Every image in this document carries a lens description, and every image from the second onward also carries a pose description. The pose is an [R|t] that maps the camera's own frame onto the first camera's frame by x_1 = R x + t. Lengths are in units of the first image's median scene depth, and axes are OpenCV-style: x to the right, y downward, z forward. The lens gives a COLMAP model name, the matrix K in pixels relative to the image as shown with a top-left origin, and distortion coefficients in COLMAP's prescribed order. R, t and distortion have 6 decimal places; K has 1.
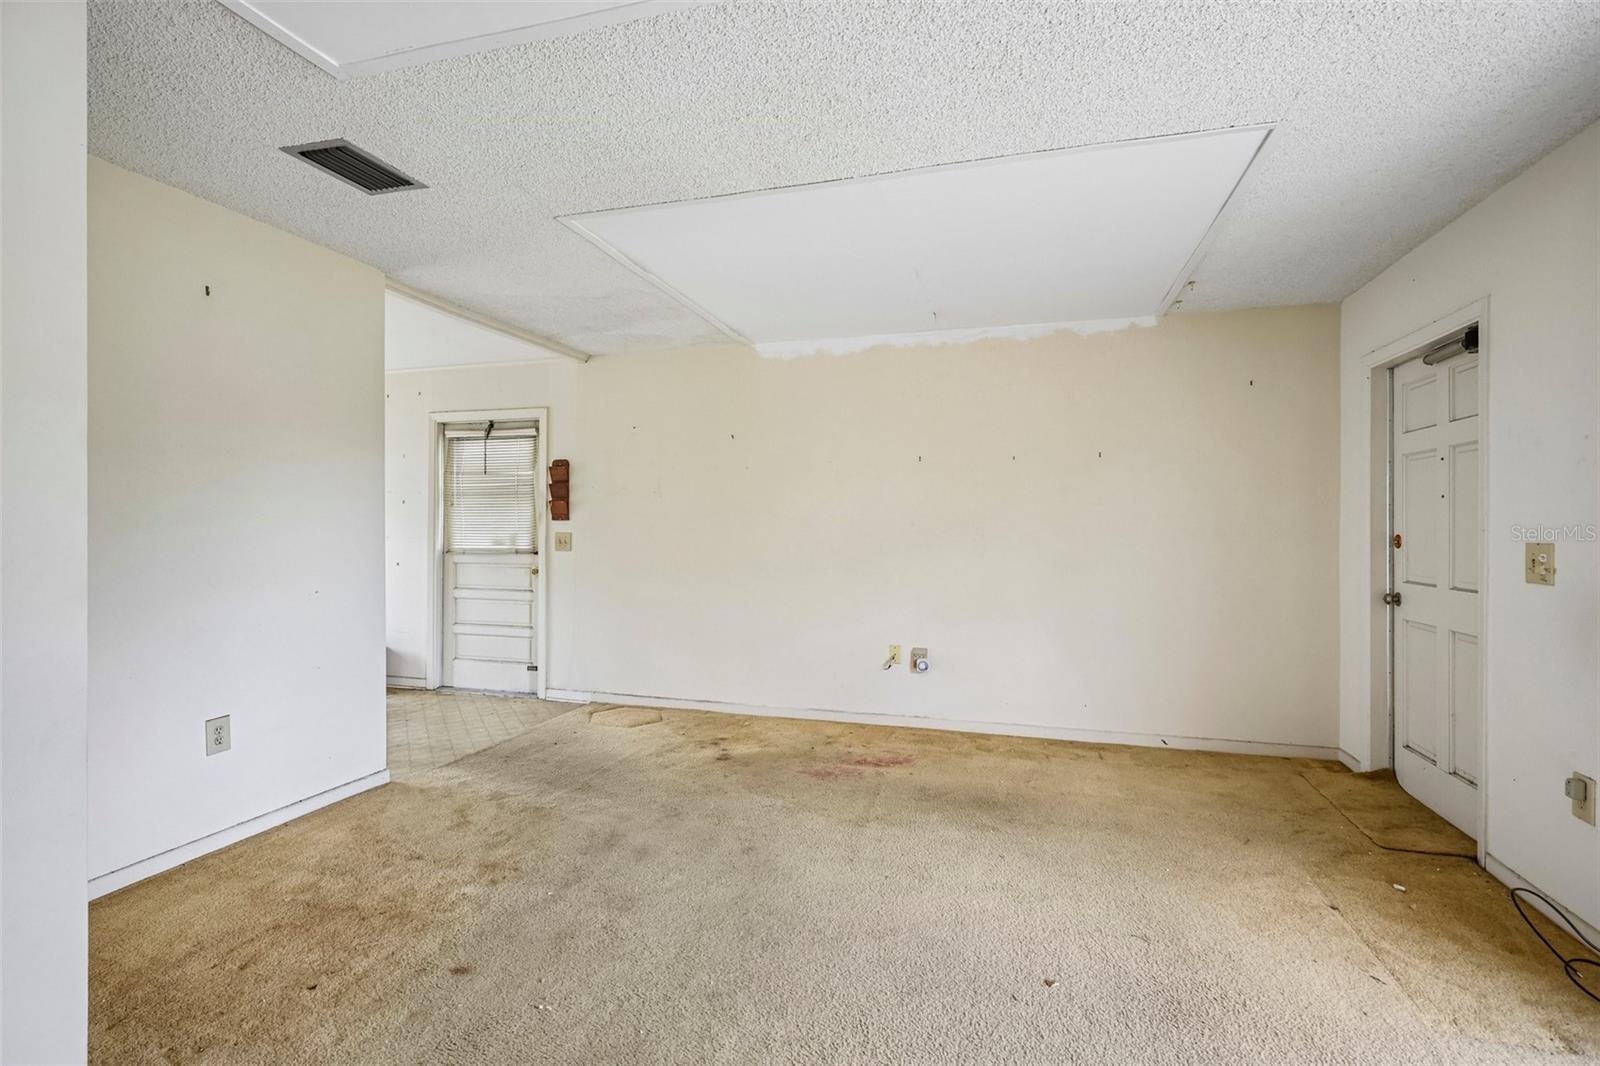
lens RADIAL K [[754.7, 0, 796.6], [0, 754.7, 523.8], [0, 0, 1]] dist [-0.000357, 0.000974]
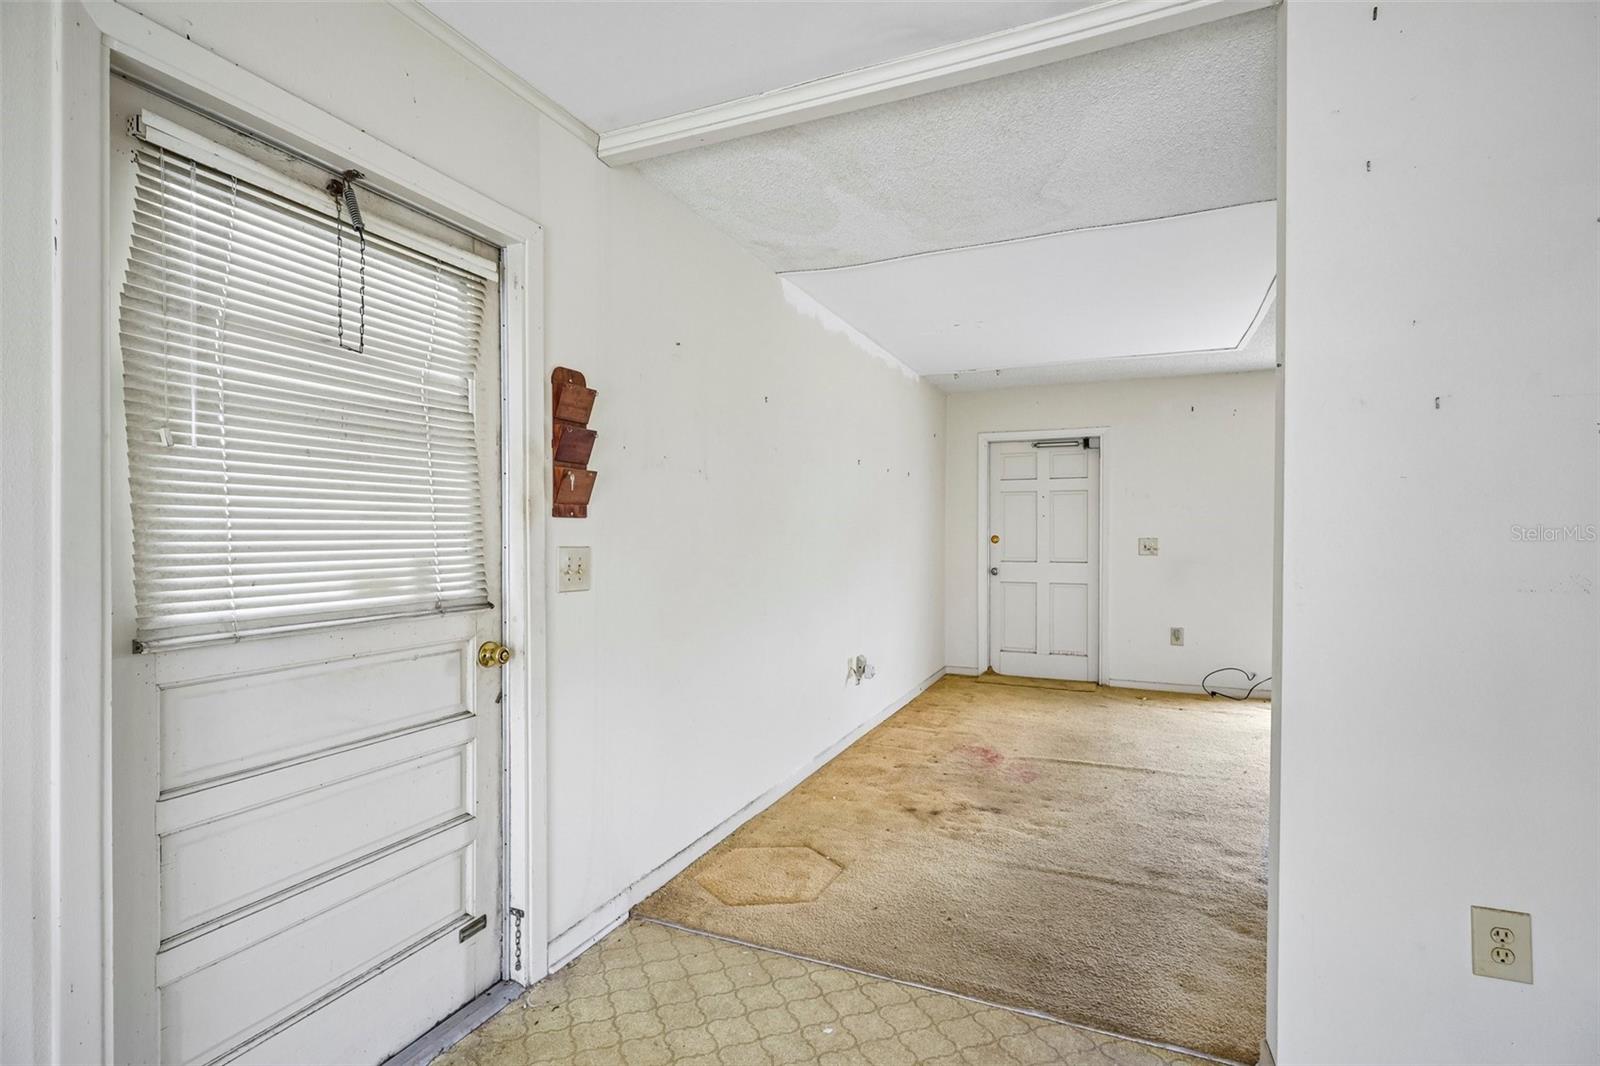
lens RADIAL K [[754.7, 0, 798.5], [0, 754.7, 537.8], [0, 0, 1]] dist [-0.000357, 0.000974]
pose [[0.127458, -0.010820, 0.991785, -0.706322], [-0.005677, 0.999916, 0.011638, 0.000735], [-0.991828, -0.007114, 0.127386, 0.826600]]
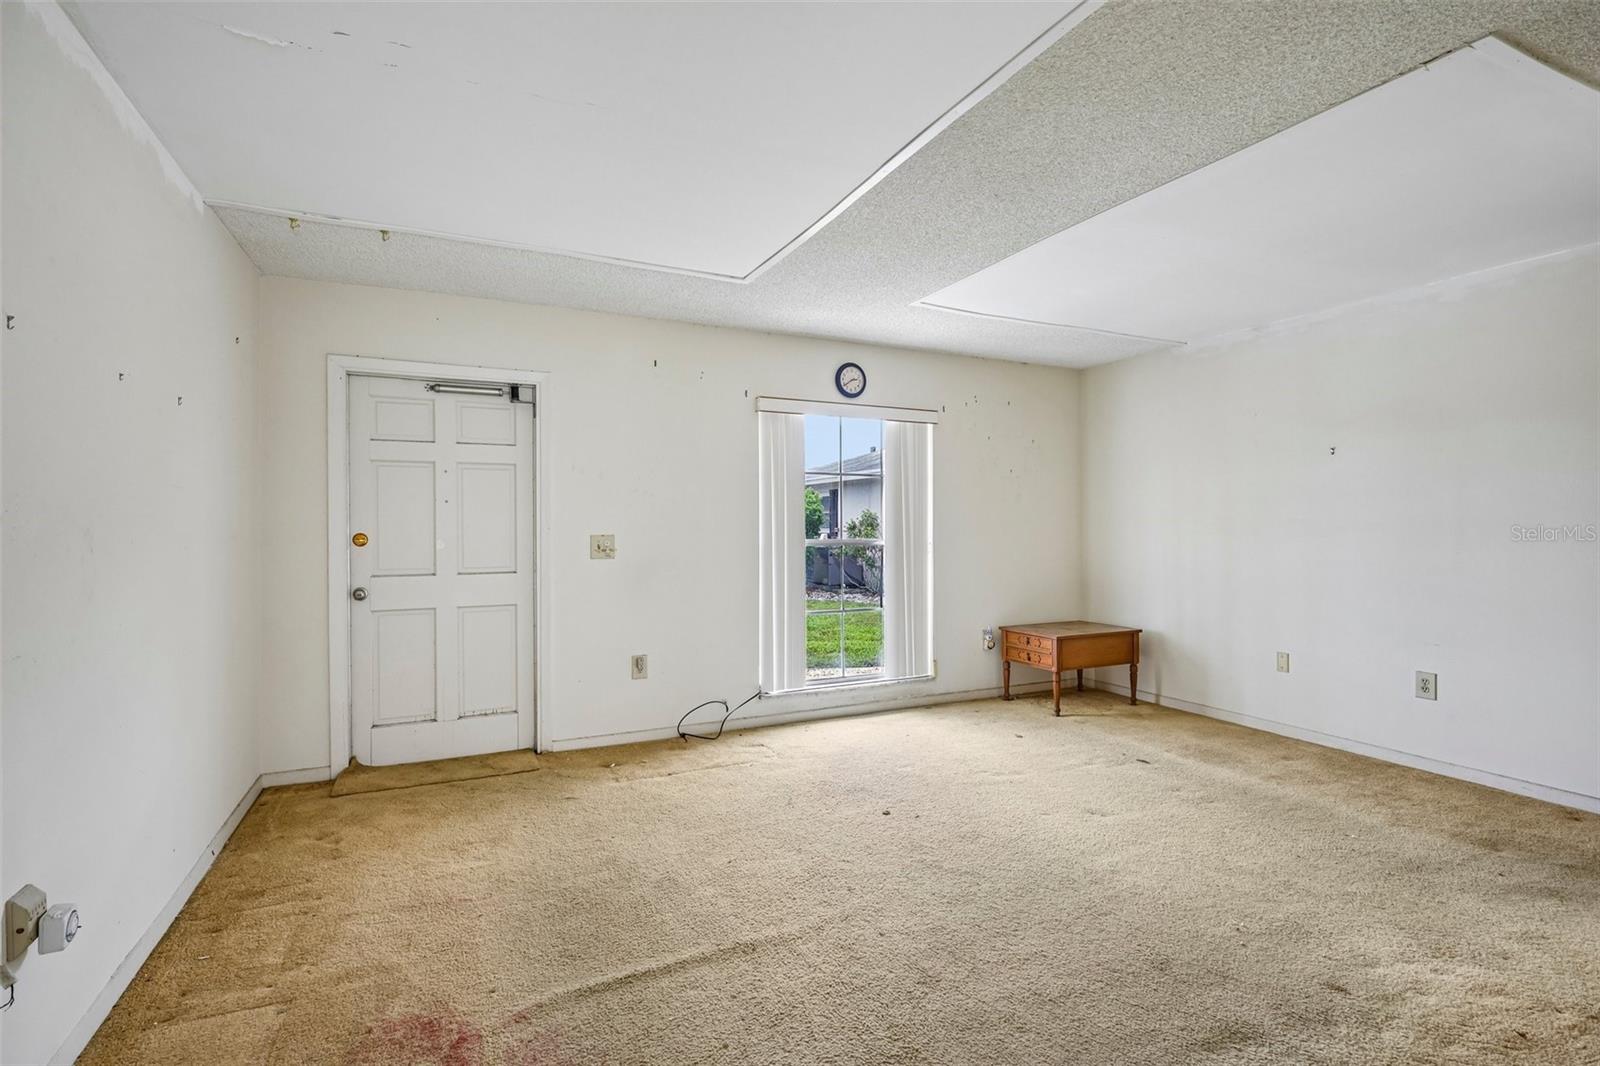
lens RADIAL K [[754.7, 0, 797.1], [0, 754.7, 528.0], [0, 0, 1]] dist [-0.000357, 0.000974]
pose [[-0.668750, -0.005695, 0.743466, -0.272509], [-0.002897, 0.999983, 0.005054, -0.000388], [-0.743482, 0.001226, -0.668755, 0.838194]]
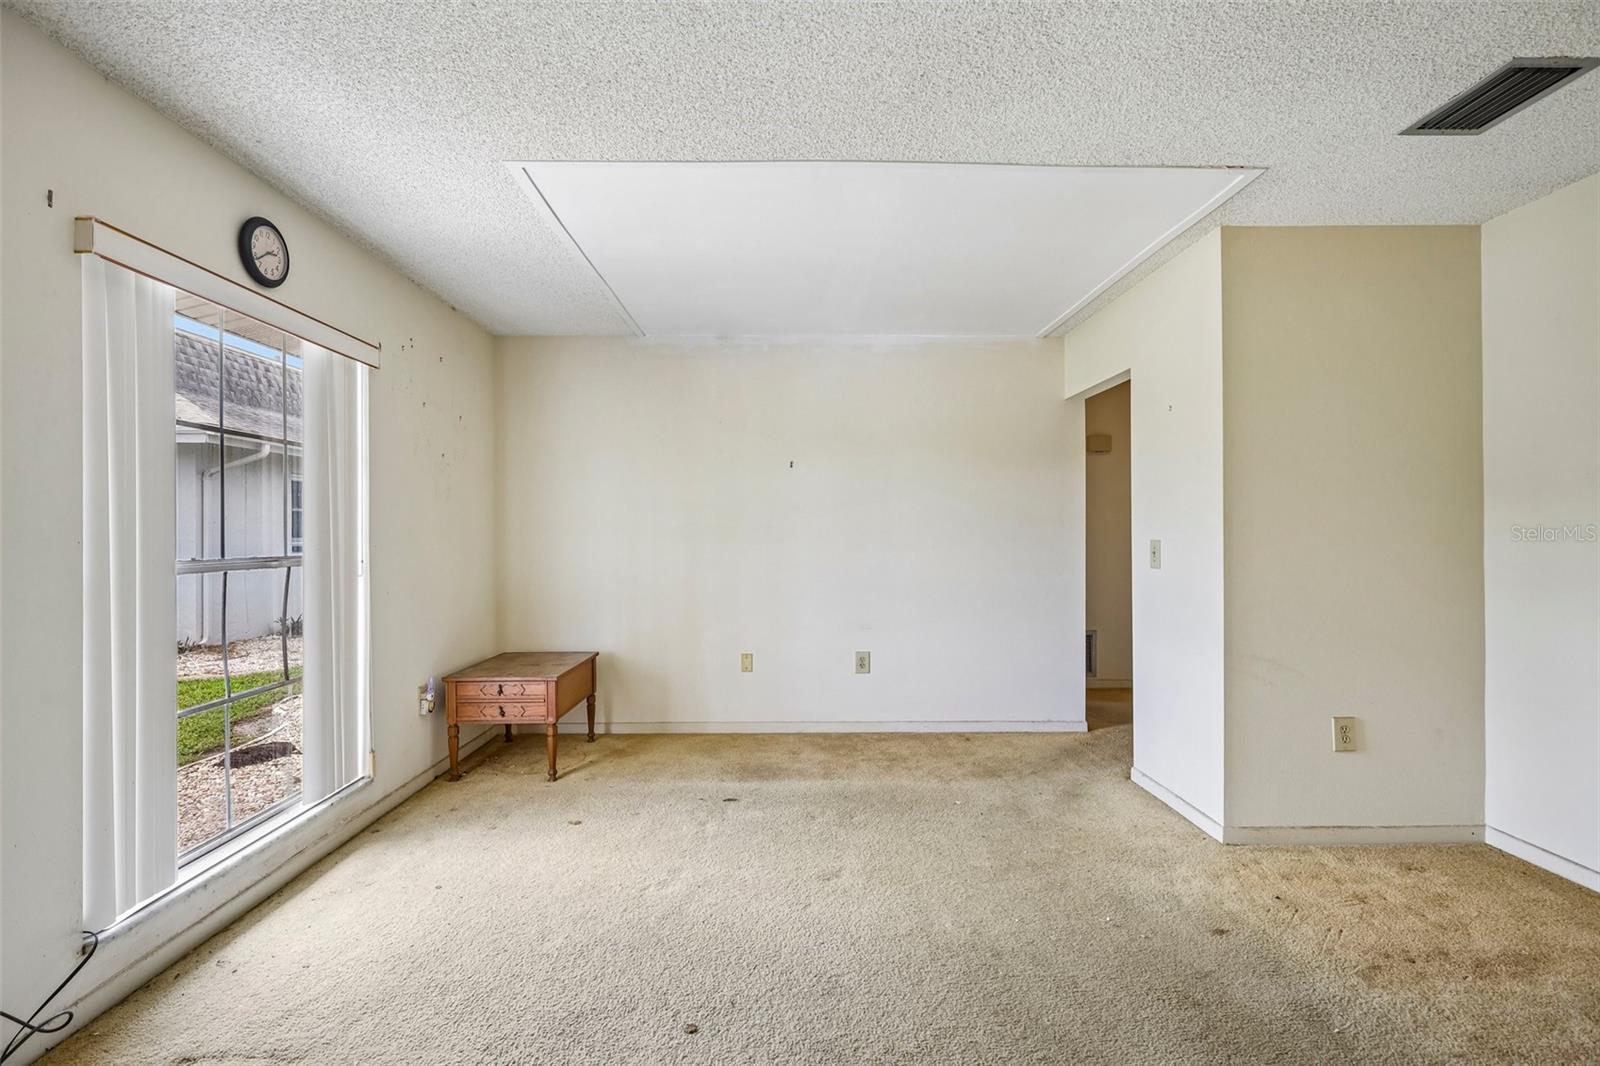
lens RADIAL K [[754.7, 0, 795.0], [0, 754.7, 526.5], [0, 0, 1]] dist [-0.000357, 0.000974]
pose [[-0.954452, -0.005298, -0.298318, 0.189099], [-0.002566, 0.999951, -0.009550, 0.001706], [0.298354, -0.008350, -0.954419, 0.730553]]
